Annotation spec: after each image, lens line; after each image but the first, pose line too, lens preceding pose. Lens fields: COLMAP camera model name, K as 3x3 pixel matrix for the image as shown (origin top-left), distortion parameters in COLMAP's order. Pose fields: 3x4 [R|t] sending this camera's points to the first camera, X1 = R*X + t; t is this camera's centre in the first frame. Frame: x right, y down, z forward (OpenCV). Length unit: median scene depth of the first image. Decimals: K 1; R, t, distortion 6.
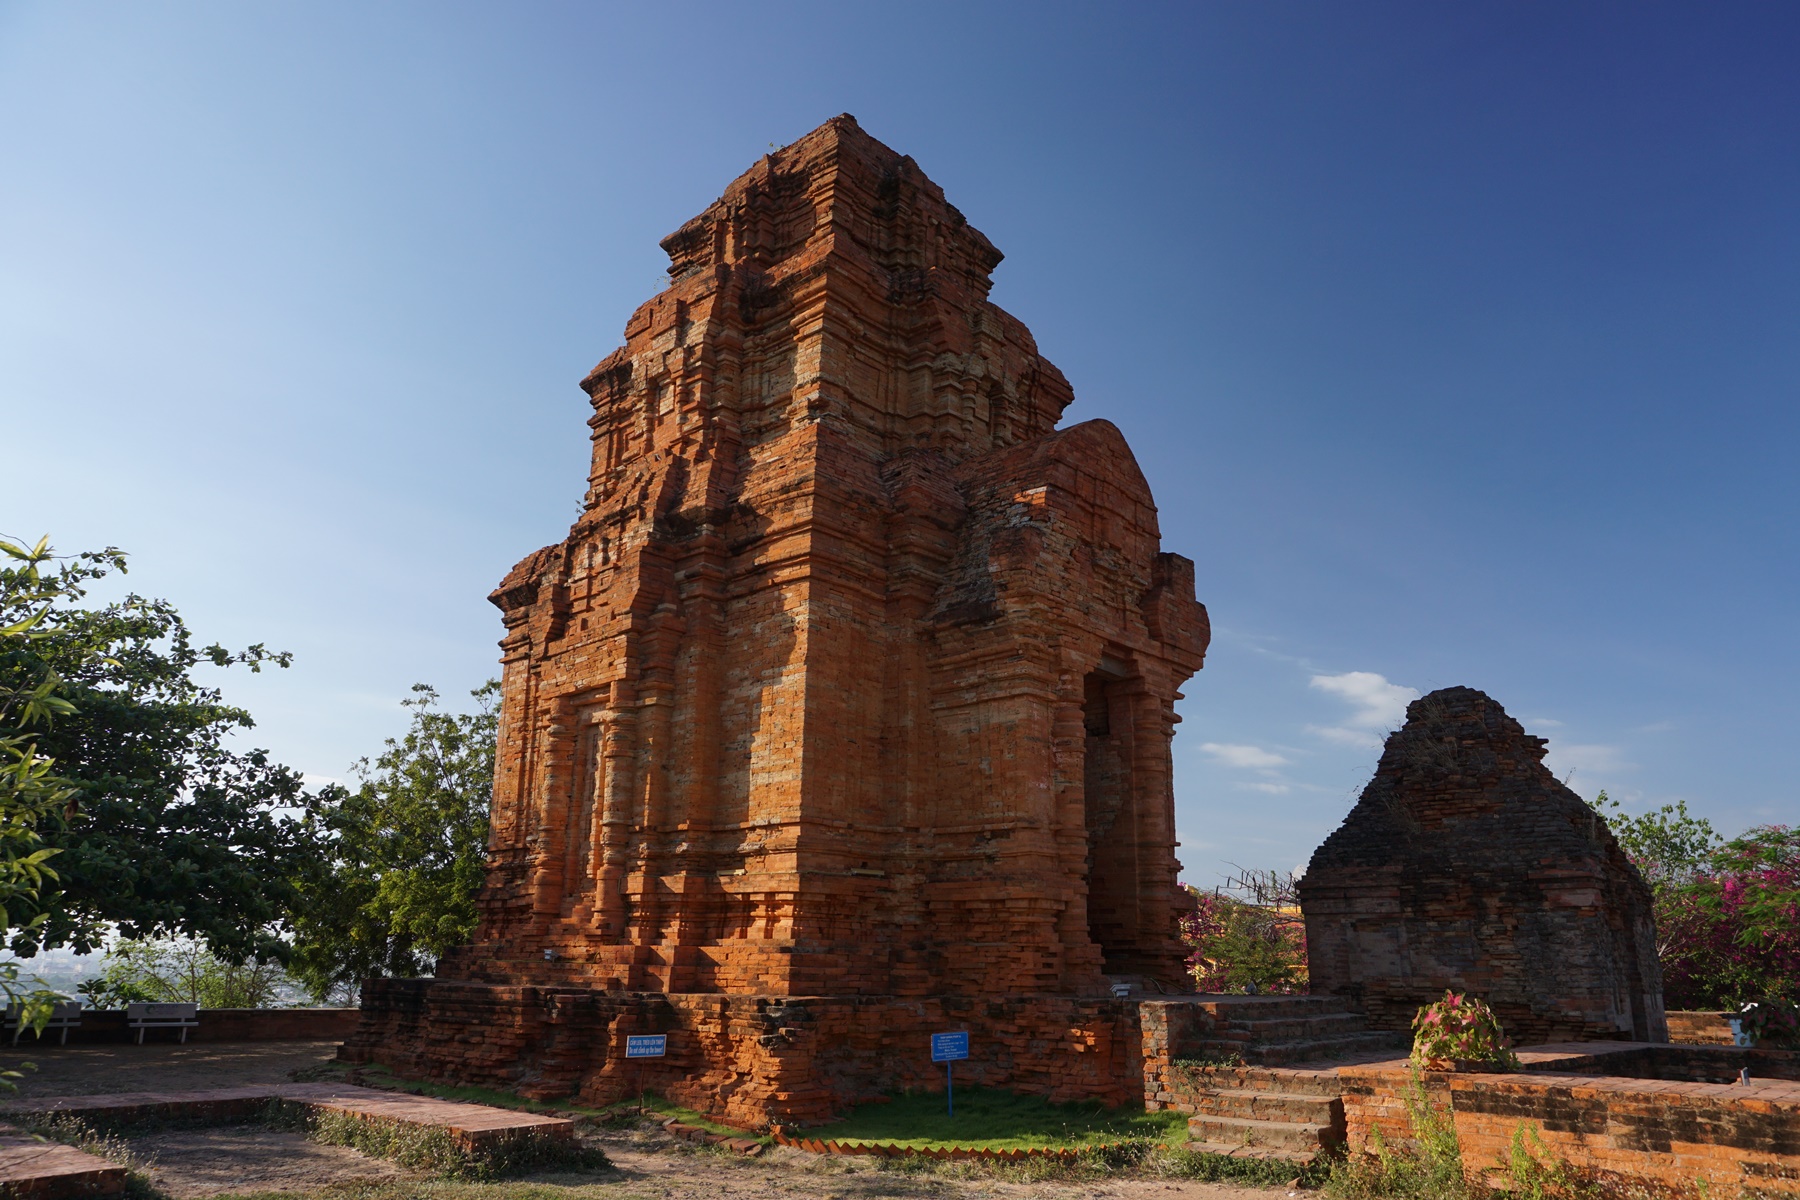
lens RADIAL K [[1212.5, 0, 903.5], [0, 1212.5, 598.3], [0, 0, 1]] dist [-0.050981, 0.028042]
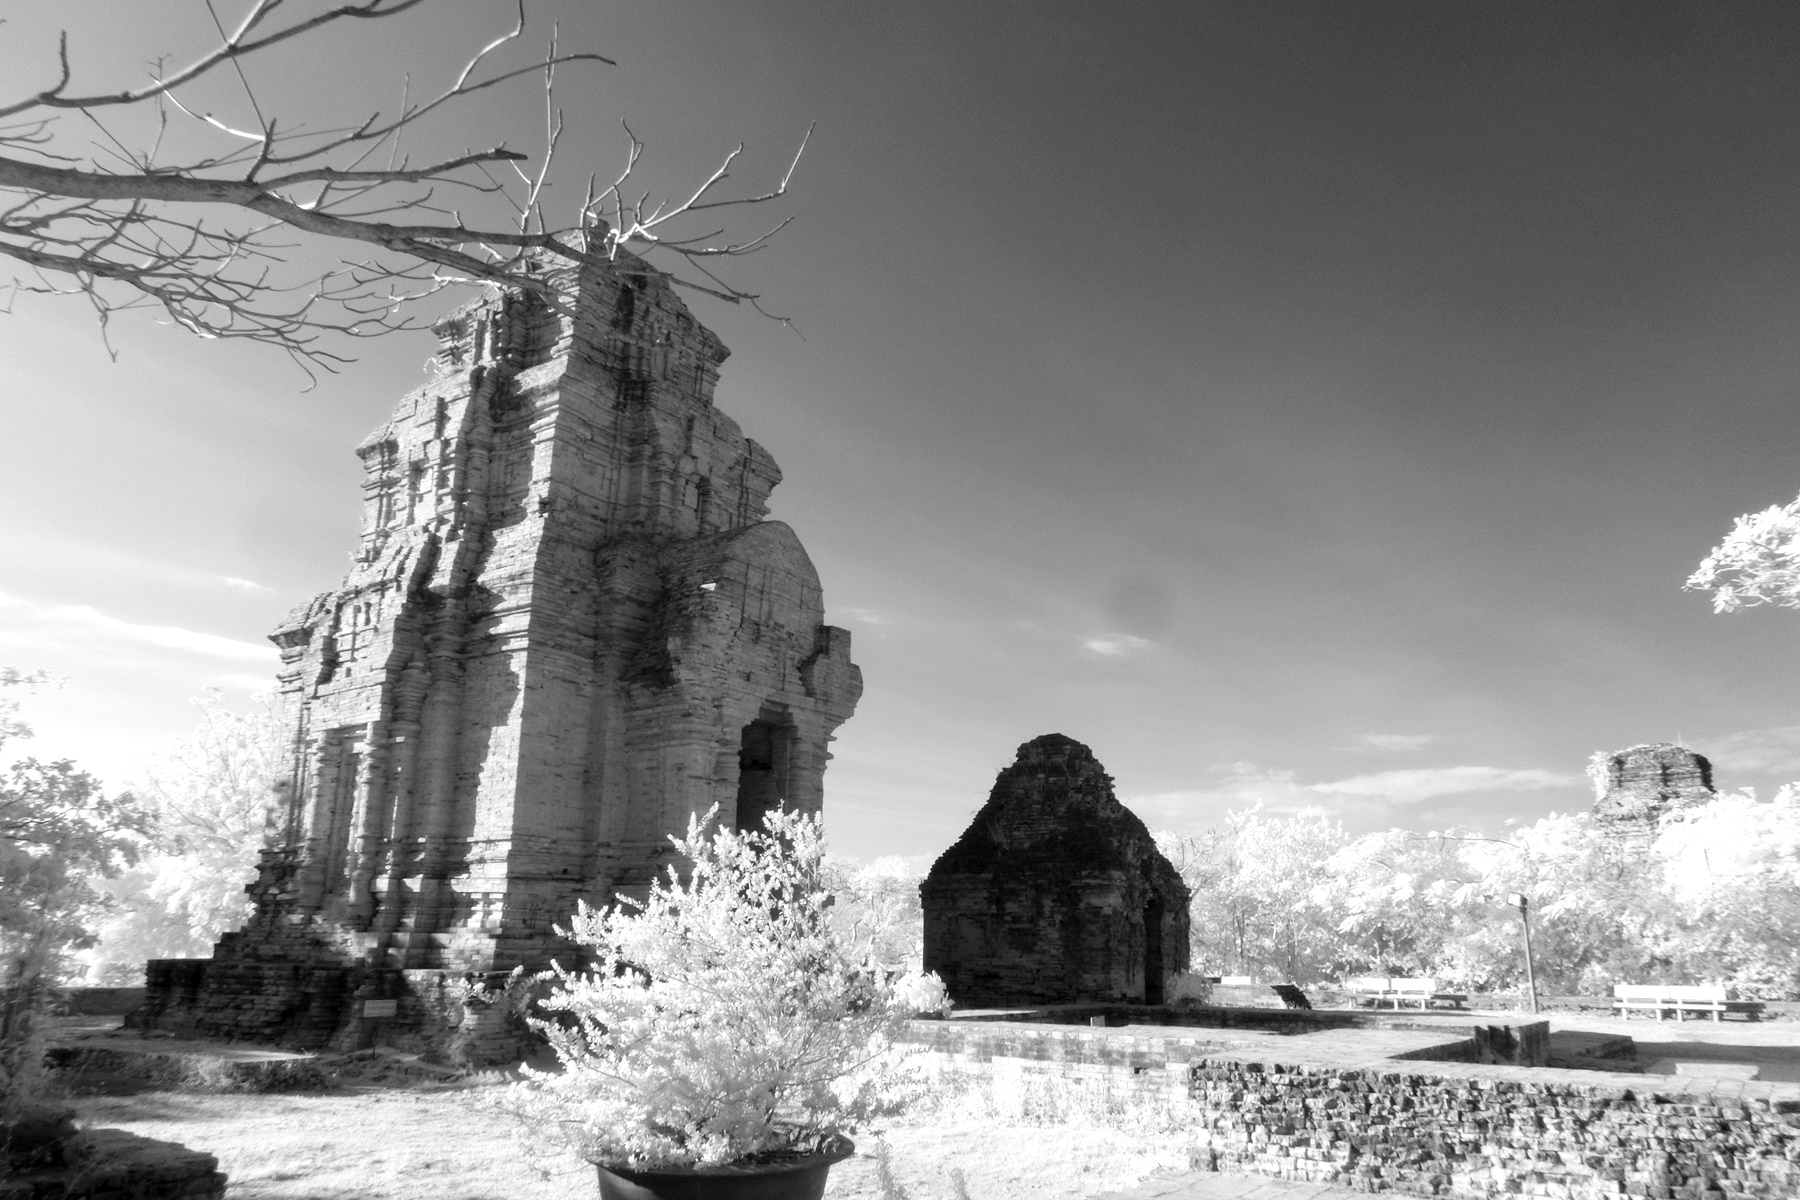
lens RADIAL K [[1256.9, 0, 894.3], [0, 1256.9, 603.0], [0, 0, 1]] dist [-0.055041, 0.038302]
pose [[0.991179, 0.031302, 0.128783, 0.125733], [-0.034981, 0.999039, 0.026409, -0.105963], [-0.127833, -0.030681, 0.991321, -0.336839]]
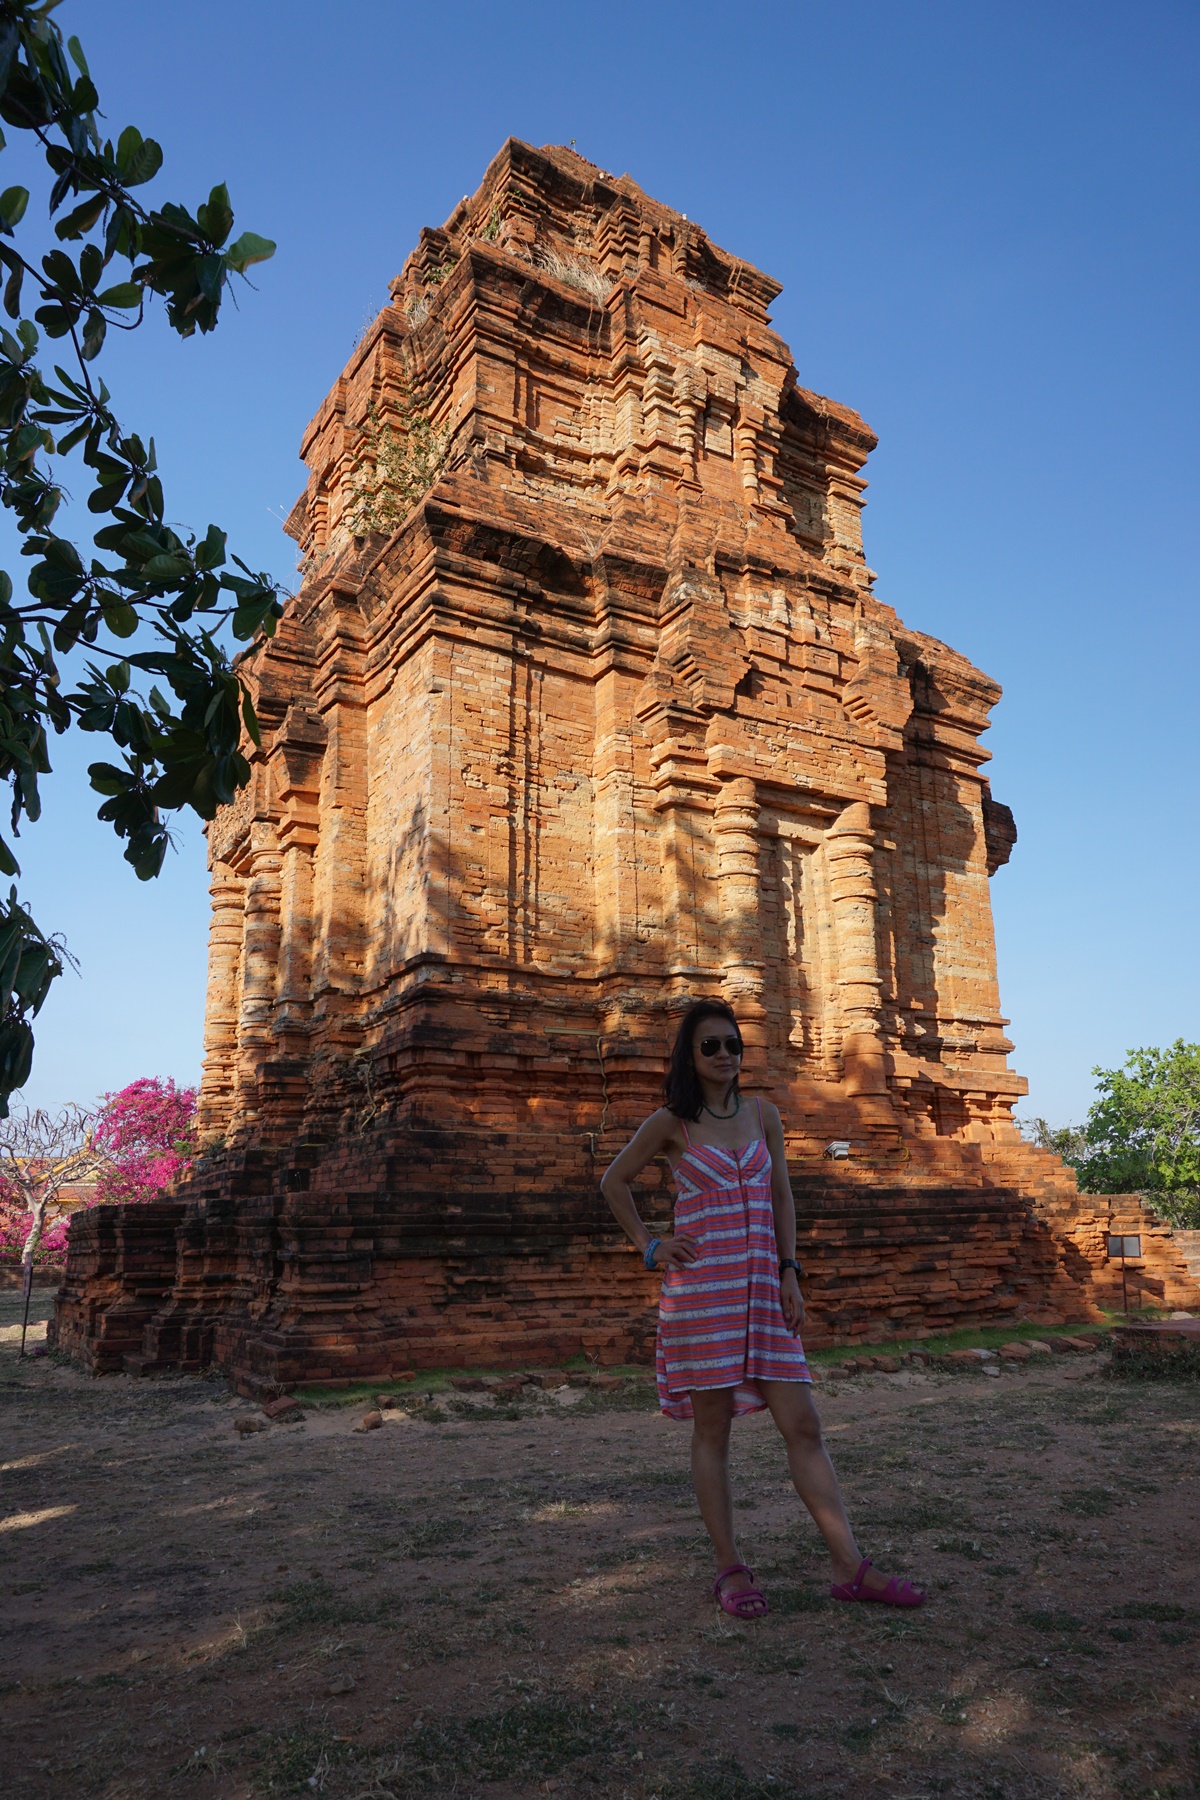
lens RADIAL K [[1212.5, 0, 599.7], [0, 1212.5, 899.6], [0, 0, 1]] dist [-0.050981, 0.028042]
pose [[0.263912, 0.244576, 0.933024, -0.974893], [-0.258836, 0.949796, -0.175759, 0.302465], [-0.929169, -0.195115, 0.313968, 0.891351]]
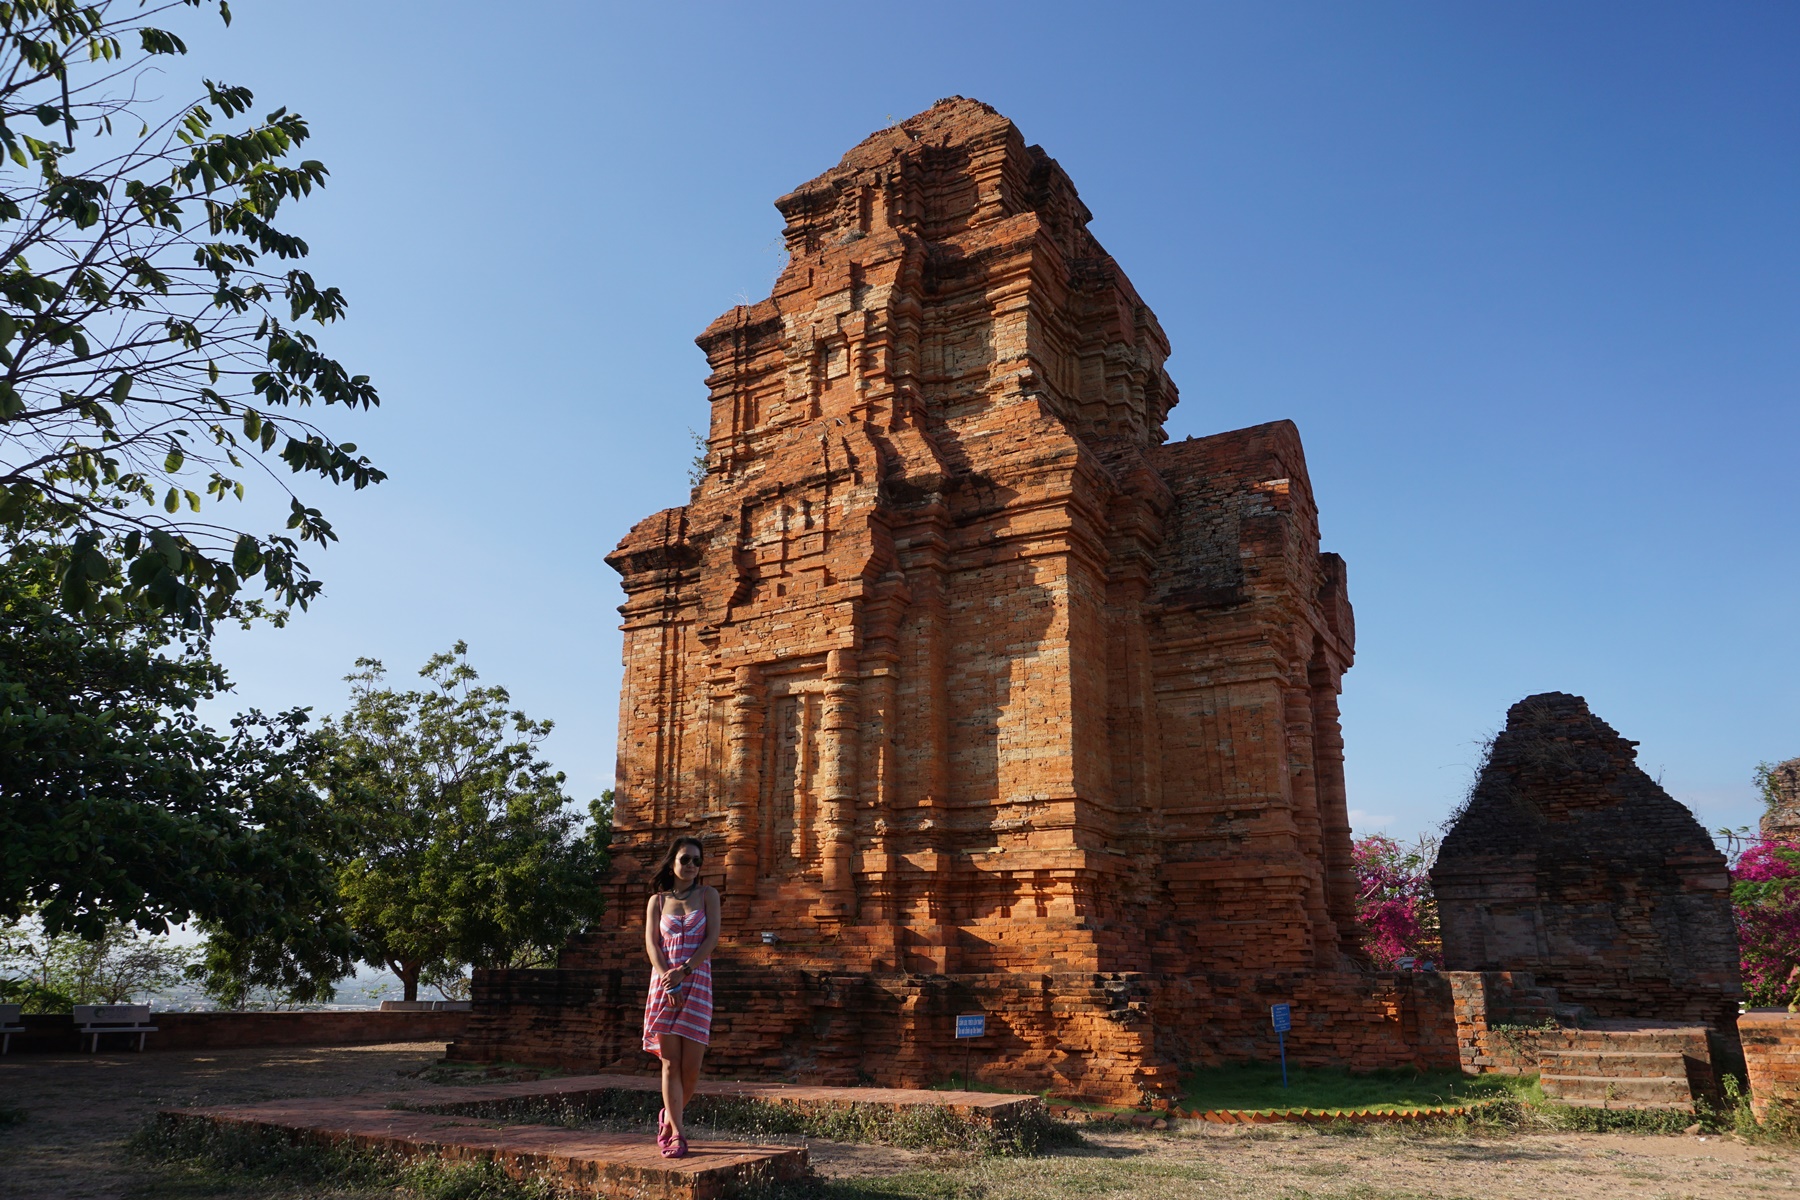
lens RADIAL K [[1212.5, 0, 904.4], [0, 1212.5, 599.4], [0, 0, 1]] dist [-0.050981, 0.028042]
pose [[0.979478, 0.053368, 0.194358, -0.368489], [-0.051711, 0.998570, -0.013589, 0.038381], [-0.194806, 0.003260, 0.980836, 0.053181]]
